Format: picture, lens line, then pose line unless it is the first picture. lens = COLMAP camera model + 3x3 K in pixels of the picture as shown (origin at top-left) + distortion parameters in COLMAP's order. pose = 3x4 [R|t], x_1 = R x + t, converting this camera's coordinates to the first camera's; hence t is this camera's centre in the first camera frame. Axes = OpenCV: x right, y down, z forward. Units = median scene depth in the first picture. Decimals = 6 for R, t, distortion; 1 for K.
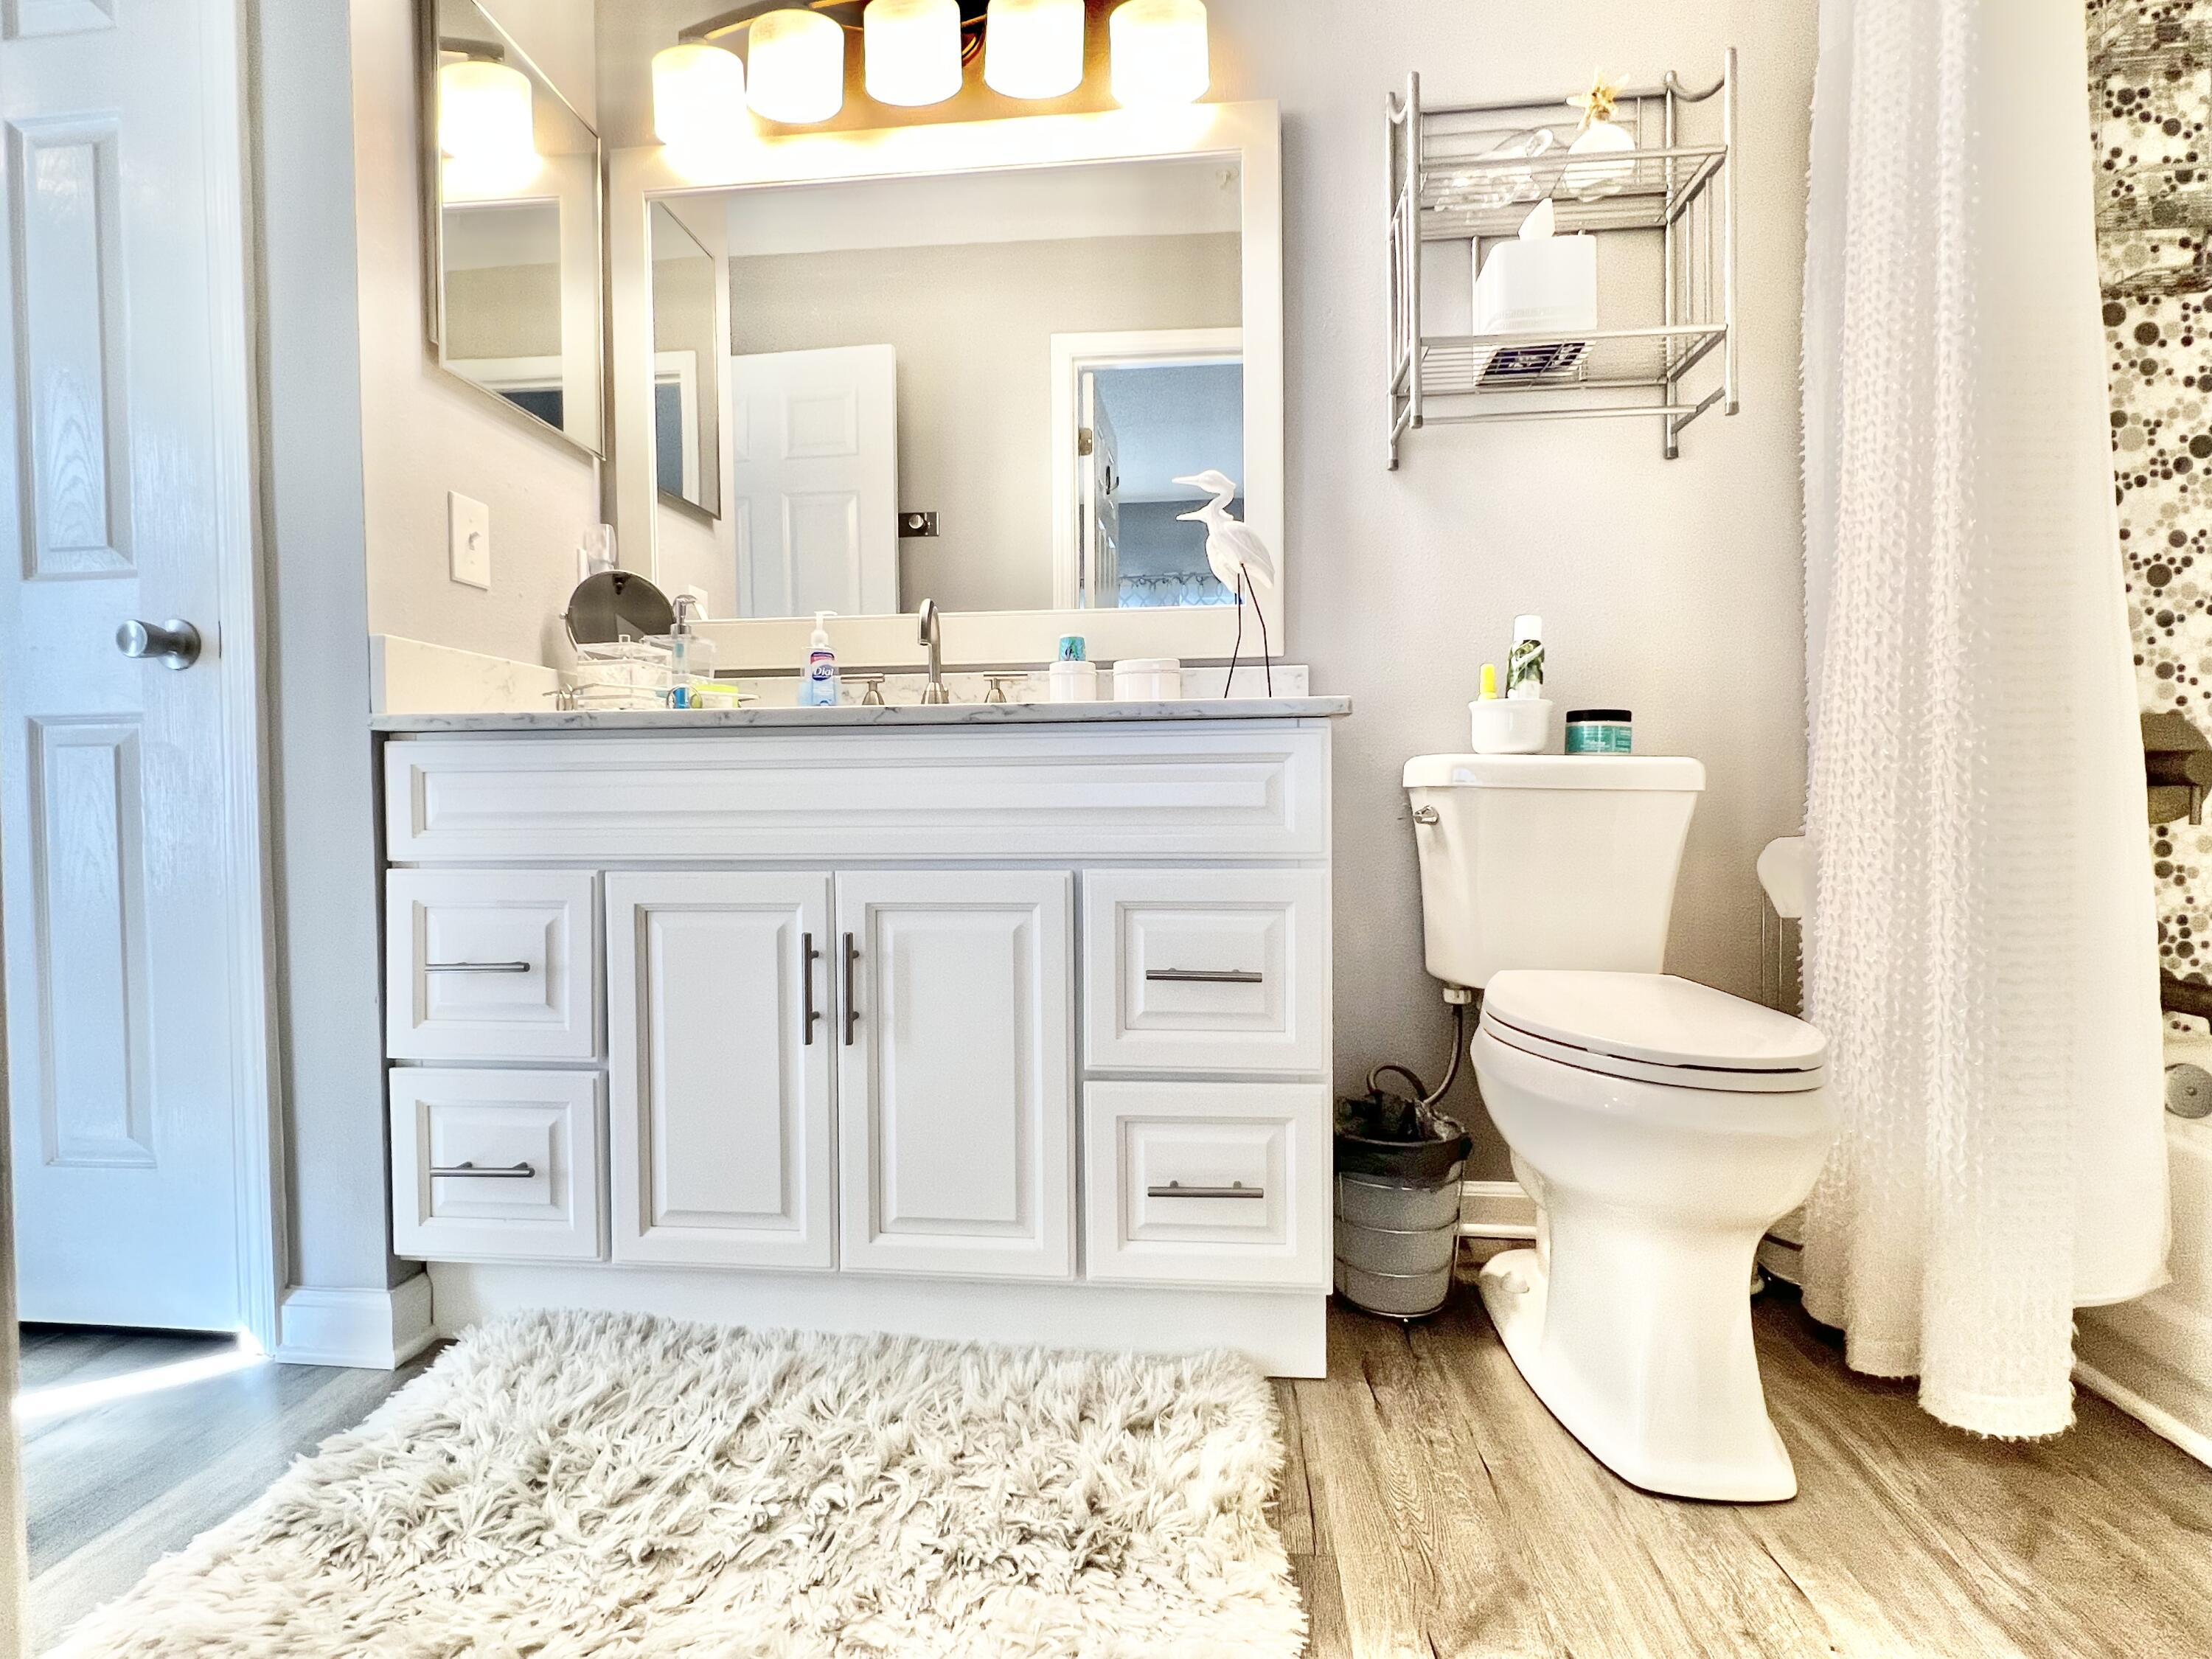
lens RADIAL K [[1066.3, 0, 1103.5], [0, 1066.3, 830.7], [0, 0, 1]] dist [-0.003031, -0.000295]
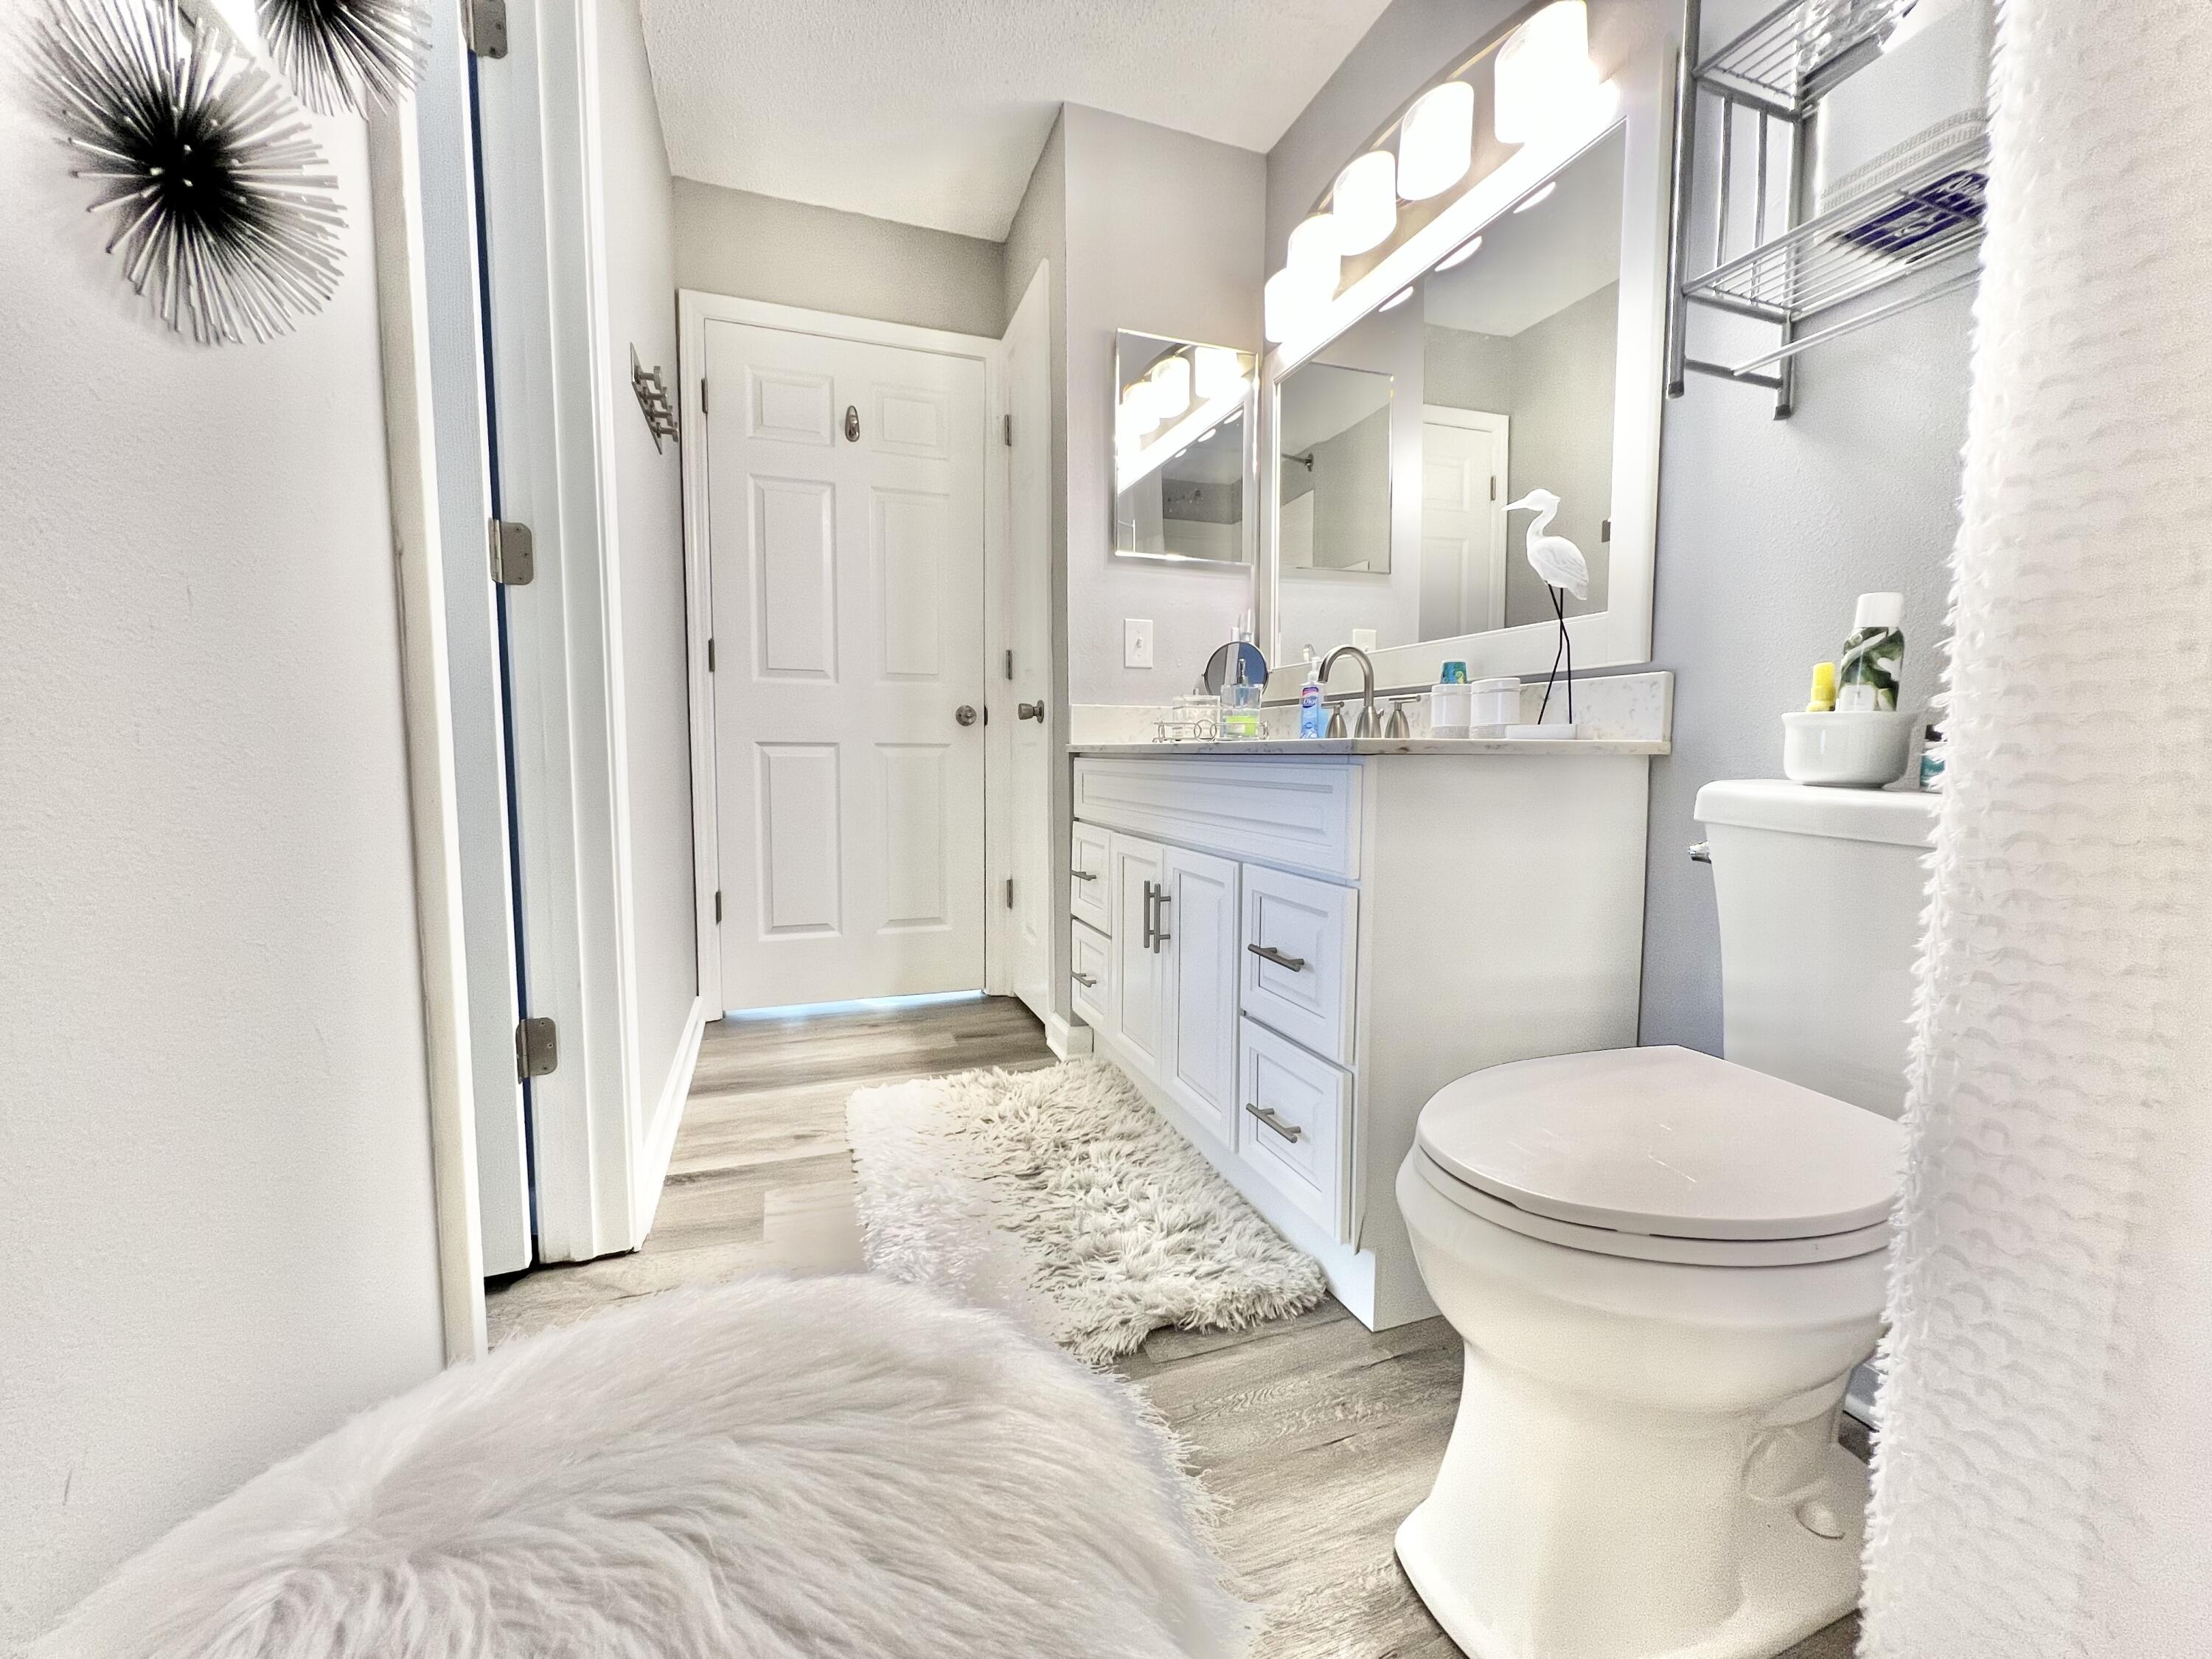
lens RADIAL K [[883.7, 0, 1103.0], [0, 883.7, 818.7], [0, 0, 1]] dist [0.001561, 0.000056]
pose [[0.441062, 0.078458, -0.894041, 0.746167], [-0.027578, 0.996886, 0.073878, -0.081992], [0.897053, -0.007929, 0.441852, 0.273792]]
